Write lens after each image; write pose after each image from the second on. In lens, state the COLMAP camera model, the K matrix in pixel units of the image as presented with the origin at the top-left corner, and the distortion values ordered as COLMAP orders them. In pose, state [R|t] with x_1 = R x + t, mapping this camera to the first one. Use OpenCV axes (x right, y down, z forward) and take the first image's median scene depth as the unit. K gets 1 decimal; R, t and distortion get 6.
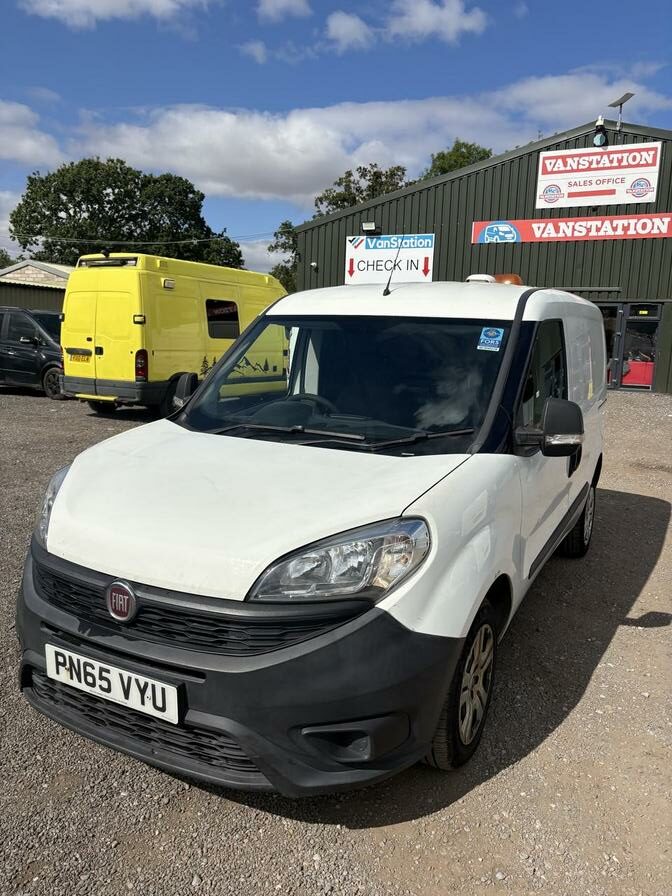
lens RADIAL K [[694.7, 0, 336.3], [0, 694.7, 450.1], [0, 0, 1]] dist [0.008253, -0.011458]
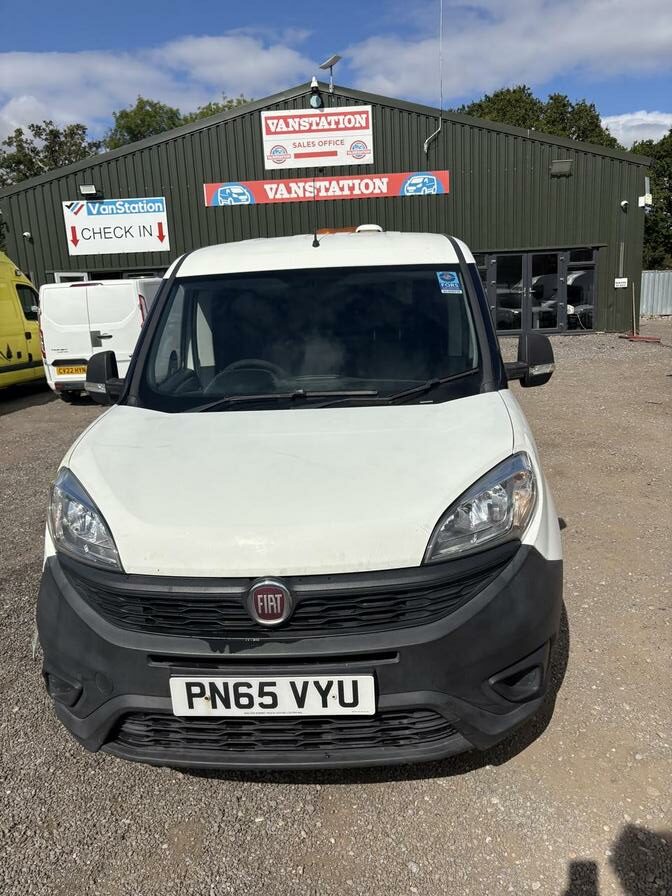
lens RADIAL K [[694.7, 0, 340.5], [0, 694.7, 466.4], [0, 0, 1]] dist [0.008253, -0.011458]
pose [[0.901403, -0.167815, 0.399138, -0.277957], [0.142449, 0.985459, 0.092626, -0.008275], [-0.408878, -0.026637, 0.912200, 0.093073]]
